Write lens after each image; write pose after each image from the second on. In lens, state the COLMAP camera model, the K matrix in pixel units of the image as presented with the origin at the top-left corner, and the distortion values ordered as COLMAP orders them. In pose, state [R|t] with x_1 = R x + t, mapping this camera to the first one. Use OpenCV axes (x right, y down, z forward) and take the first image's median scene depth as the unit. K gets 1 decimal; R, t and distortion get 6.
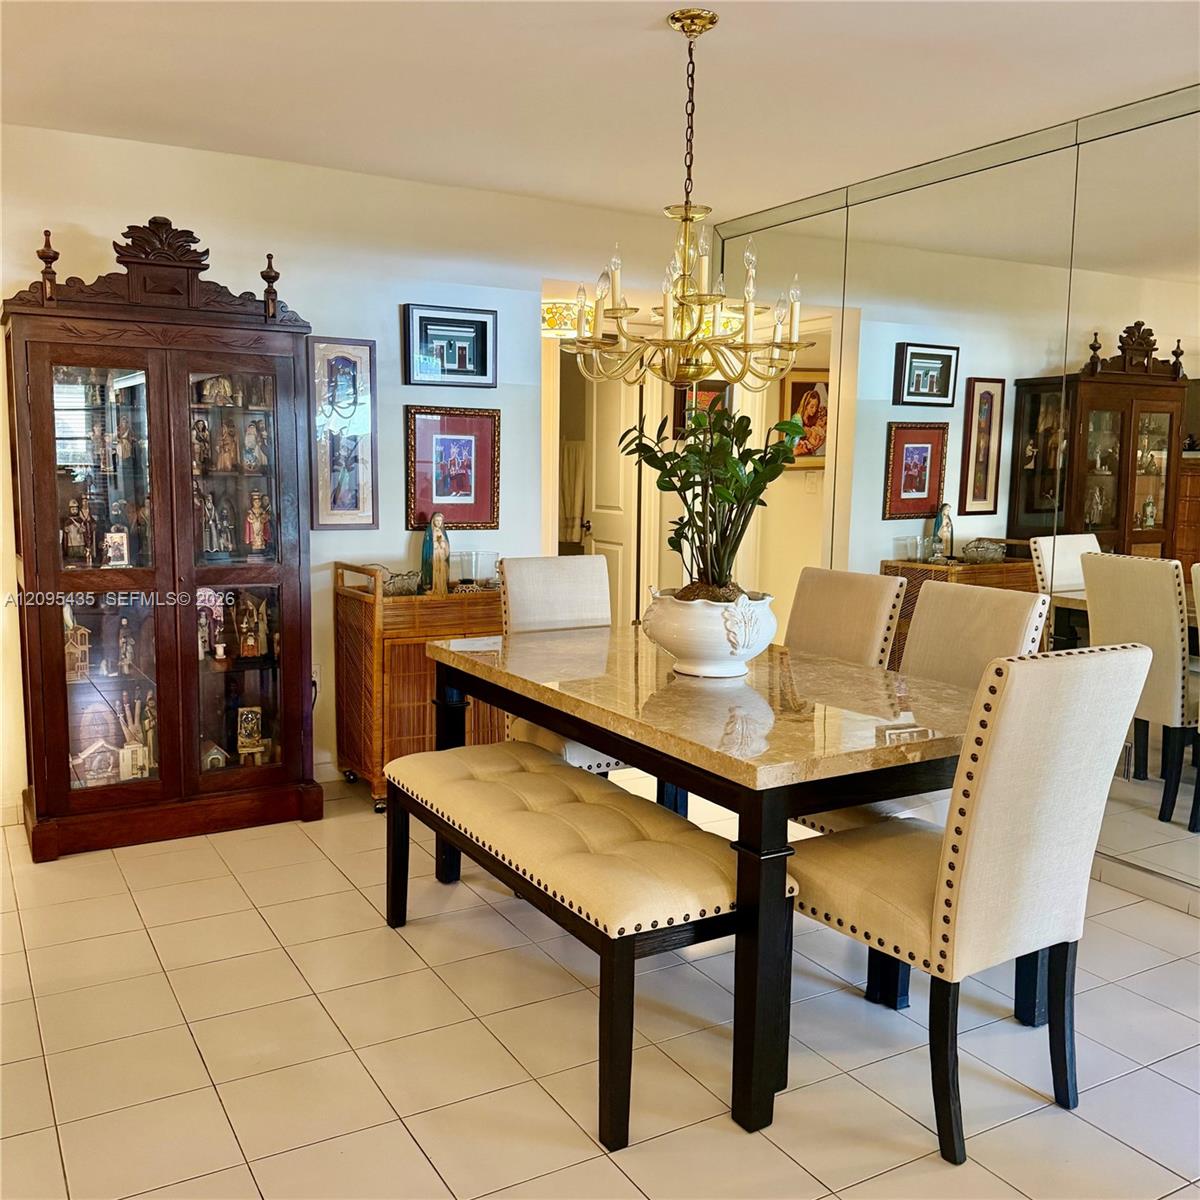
lens RADIAL K [[1126.9, 0, 588.5], [0, 1126.9, 608.6], [0, 0, 1]] dist [0.011992, 0.000000]
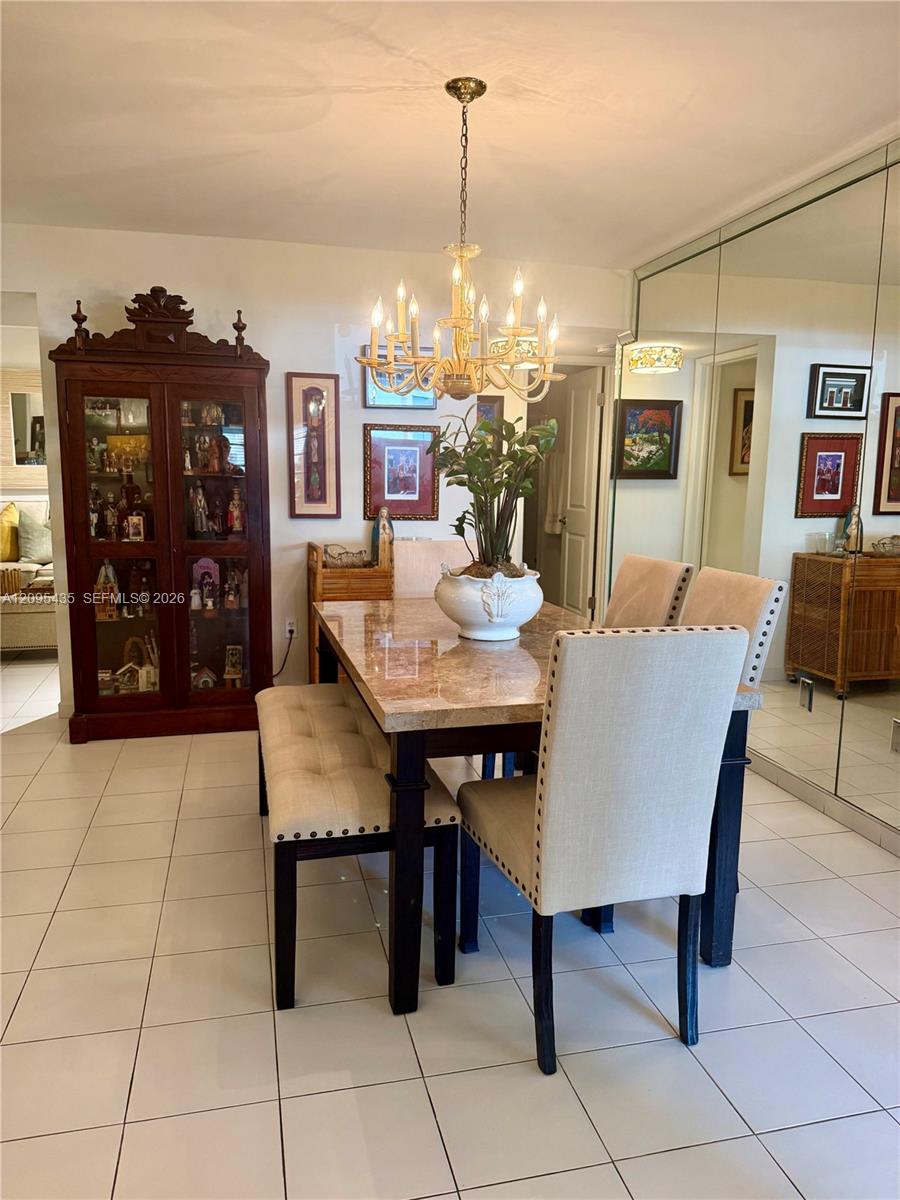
lens RADIAL K [[842.7, 0, 446.4], [0, 842.7, 607.0], [0, 0, 1]] dist [0.034076, -0.031987]
pose [[0.961028, 0.043782, -0.272961, 0.241094], [-0.036836, 0.998855, 0.030525, -0.000428], [0.273985, -0.019281, 0.961541, 0.087530]]
